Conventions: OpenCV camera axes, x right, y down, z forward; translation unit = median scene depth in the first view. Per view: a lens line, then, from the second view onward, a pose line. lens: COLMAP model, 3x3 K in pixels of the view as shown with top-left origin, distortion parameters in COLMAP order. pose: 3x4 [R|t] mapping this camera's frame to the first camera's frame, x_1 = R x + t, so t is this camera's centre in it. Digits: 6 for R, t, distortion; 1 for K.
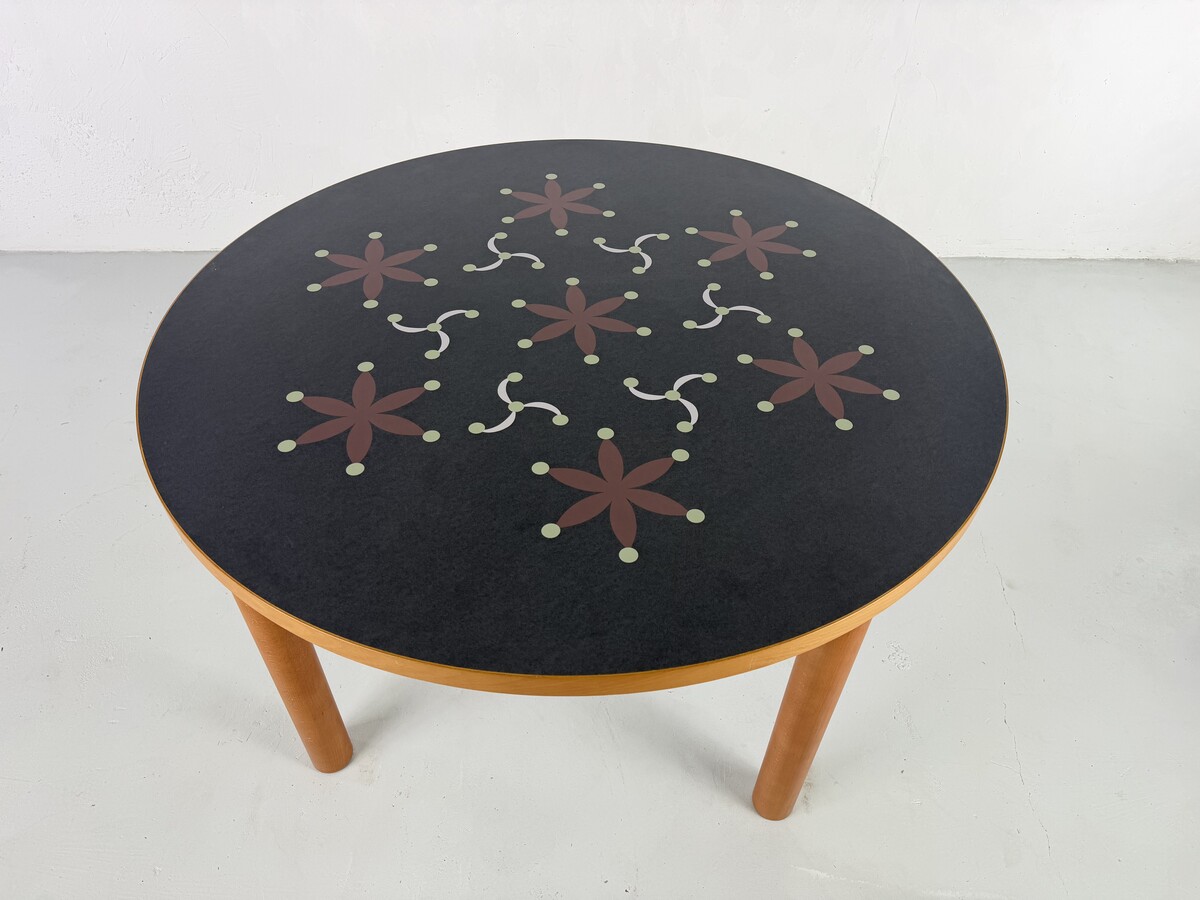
lens RADIAL K [[830.2, 0, 617.2], [0, 830.2, 464.0], [0, 0, 1]] dist [0.068479, -0.056659]
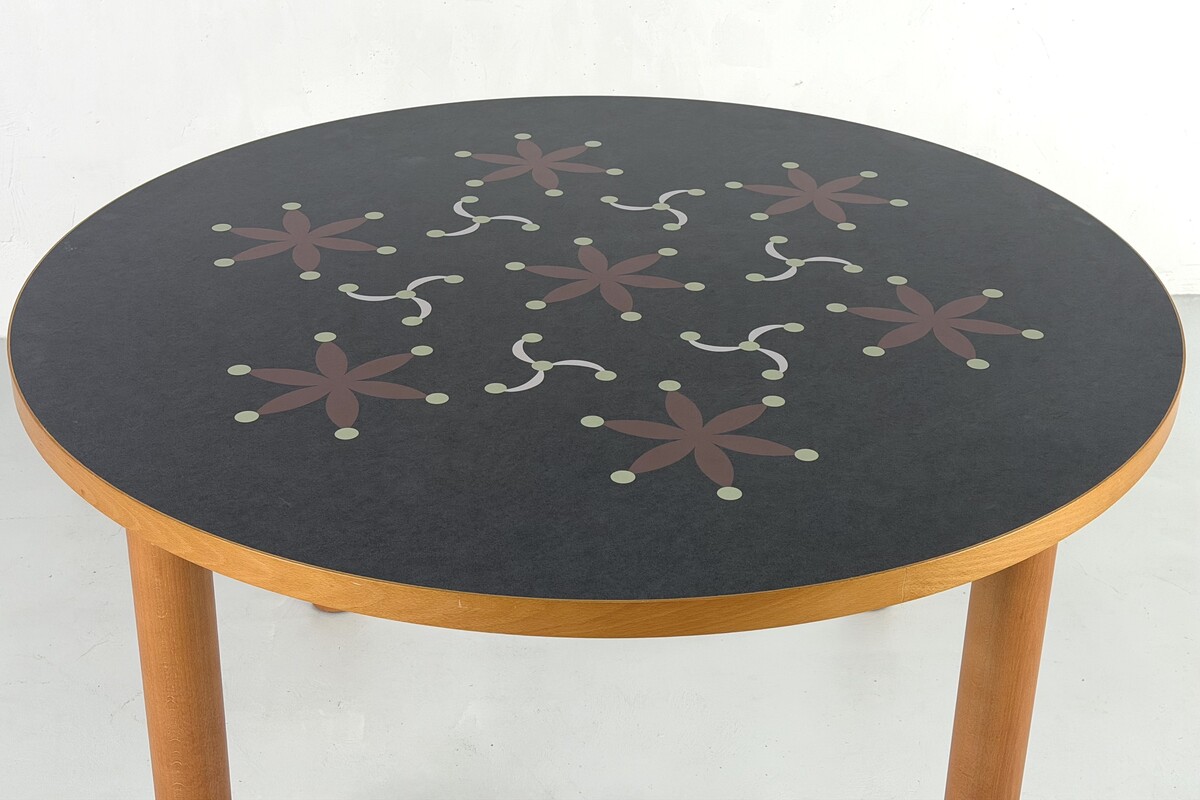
lens RADIAL K [[1714.0, 0, 660.0], [0, 1714.0, 323.9], [0, 0, 1]] dist [0.127050, 0.000000]
pose [[0.993435, -0.046331, 0.104596, -0.171228], [0.076959, 0.947161, -0.311389, 0.369108], [-0.084642, 0.317394, 0.944509, -0.450523]]
